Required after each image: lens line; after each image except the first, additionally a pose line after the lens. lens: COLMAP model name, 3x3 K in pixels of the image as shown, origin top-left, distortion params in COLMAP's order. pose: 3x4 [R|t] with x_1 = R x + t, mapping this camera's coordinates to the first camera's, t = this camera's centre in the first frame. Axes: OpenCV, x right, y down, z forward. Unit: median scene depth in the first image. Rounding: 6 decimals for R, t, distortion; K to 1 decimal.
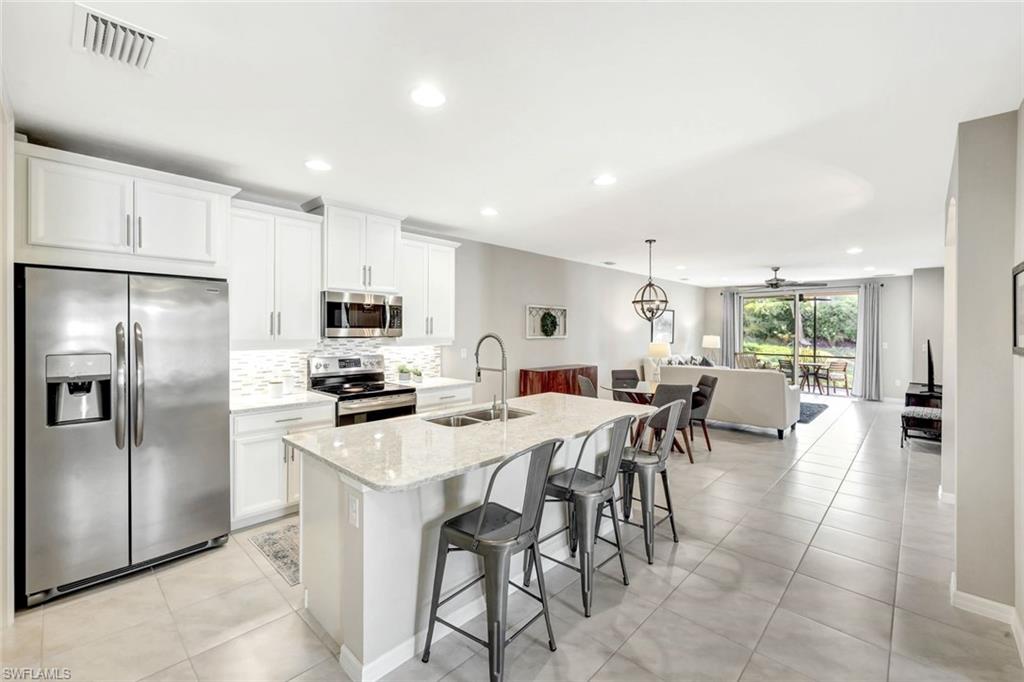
lens RADIAL K [[429.9, 0, 511.5], [0, 429.9, 333.8], [0, 0, 1]] dist [0.000207, -0.000007]
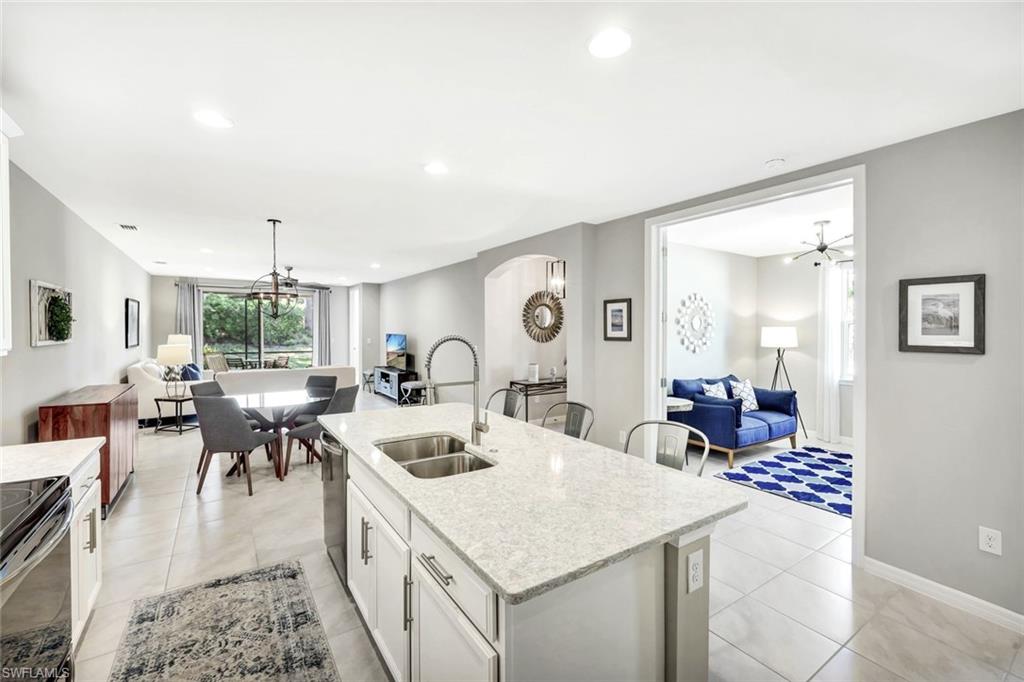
lens RADIAL K [[429.9, 0, 511.5], [0, 429.9, 333.8], [0, 0, 1]] dist [0.000207, -0.000007]
pose [[0.213307, -0.012302, 0.976908, -0.238175], [0.006050, 0.999918, 0.011270, -0.003430], [-0.976966, 0.003507, 0.213364, 0.233795]]
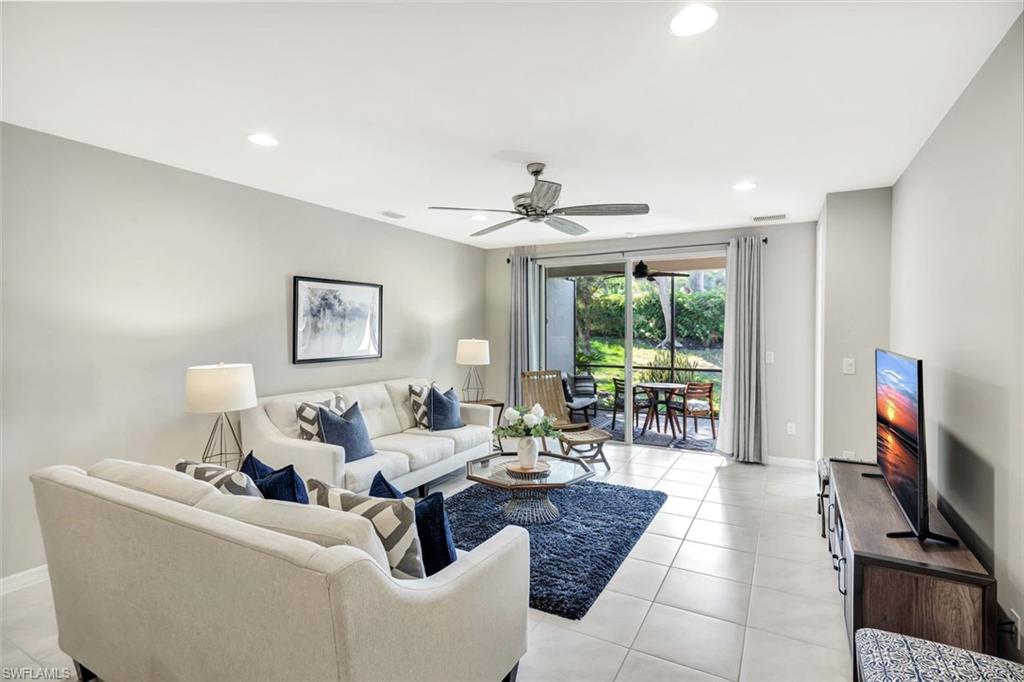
lens RADIAL K [[504.7, 0, 512.0], [0, 504.7, 341.0], [0, 0, 1]] dist [-0.000977, -0.000146]
pose [[0.966586, -0.011418, 0.256090, 0.417385], [0.007509, 0.999840, 0.016234, -0.004186], [-0.256234, -0.013768, 0.966517, 0.497679]]
